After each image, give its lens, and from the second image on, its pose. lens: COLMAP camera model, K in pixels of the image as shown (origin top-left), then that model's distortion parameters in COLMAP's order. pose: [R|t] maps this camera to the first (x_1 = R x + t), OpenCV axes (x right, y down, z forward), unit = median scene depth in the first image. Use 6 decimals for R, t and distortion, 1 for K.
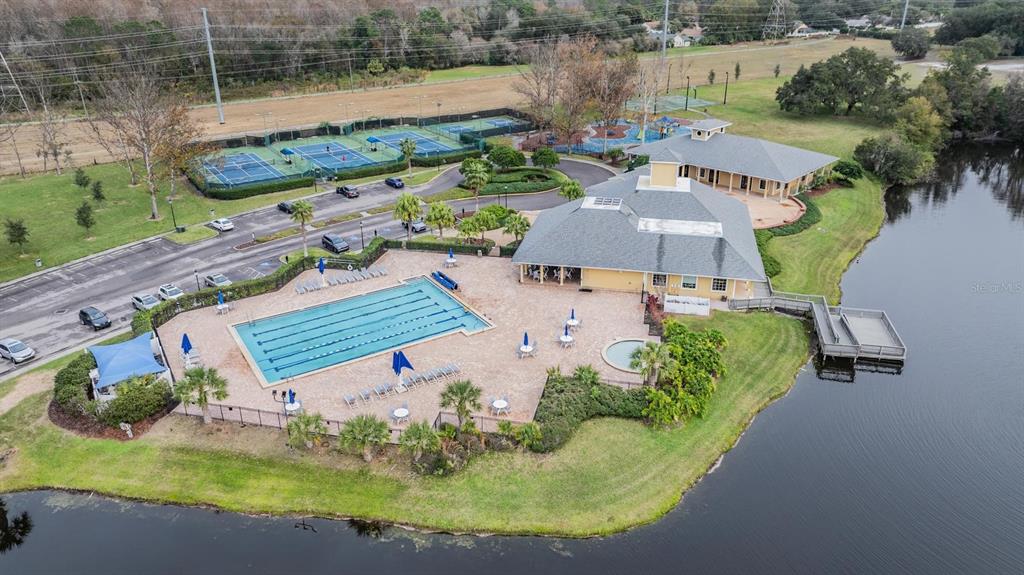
lens RADIAL K [[714.1, 0, 514.4], [0, 714.1, 285.6], [0, 0, 1]] dist [-0.020779, 0.014479]
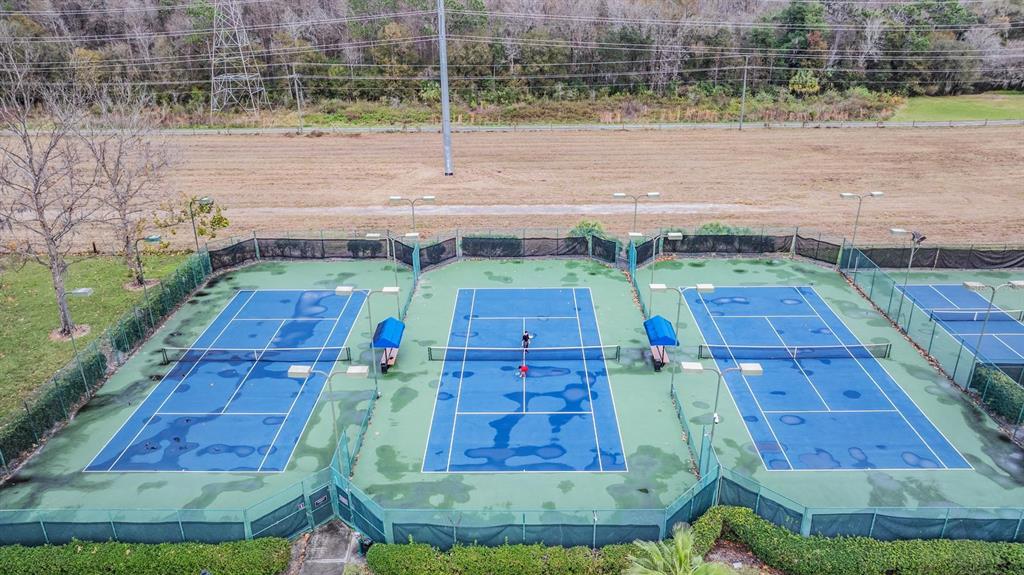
lens RADIAL K [[714.1, 0, 512.9], [0, 714.1, 288.3], [0, 0, 1]] dist [-0.020779, 0.014479]
pose [[0.823094, 0.225599, -0.521173, -0.055225], [-0.223280, 0.972360, 0.068276, -0.138088], [0.522171, 0.060170, 0.850716, 0.415976]]
